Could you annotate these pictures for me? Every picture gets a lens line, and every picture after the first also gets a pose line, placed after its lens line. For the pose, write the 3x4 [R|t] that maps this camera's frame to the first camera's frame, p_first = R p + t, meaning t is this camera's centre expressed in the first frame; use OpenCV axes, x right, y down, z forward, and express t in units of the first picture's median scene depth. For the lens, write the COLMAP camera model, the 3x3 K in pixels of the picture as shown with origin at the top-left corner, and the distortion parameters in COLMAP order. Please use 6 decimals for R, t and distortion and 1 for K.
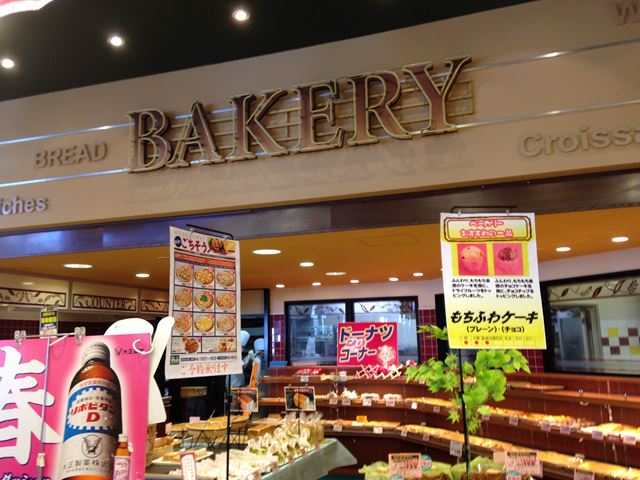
lens RADIAL K [[602.1, 0, 320.2], [0, 602.1, 238.7], [0, 0, 1]] dist [0.088680, 0.000000]
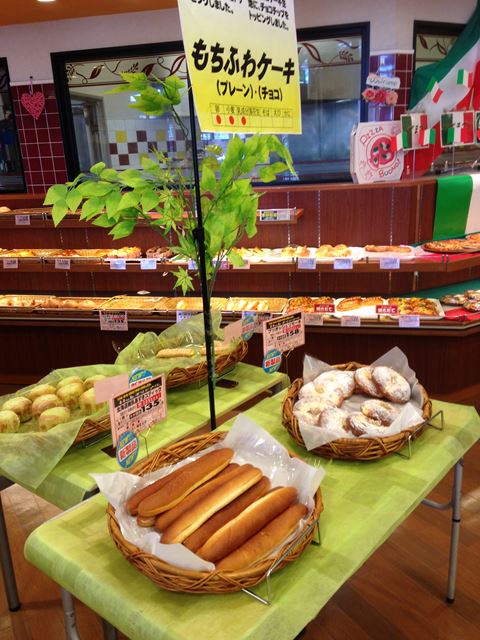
lens RADIAL K [[602.1, 0, 240.3], [0, 602.1, 324.1], [0, 0, 1]] dist [0.088680, 0.000000]
pose [[0.648956, -0.225024, 0.726788, -0.106359], [-0.088791, 0.926334, 0.366089, 0.142679], [-0.755627, -0.302108, 0.581170, 0.668024]]
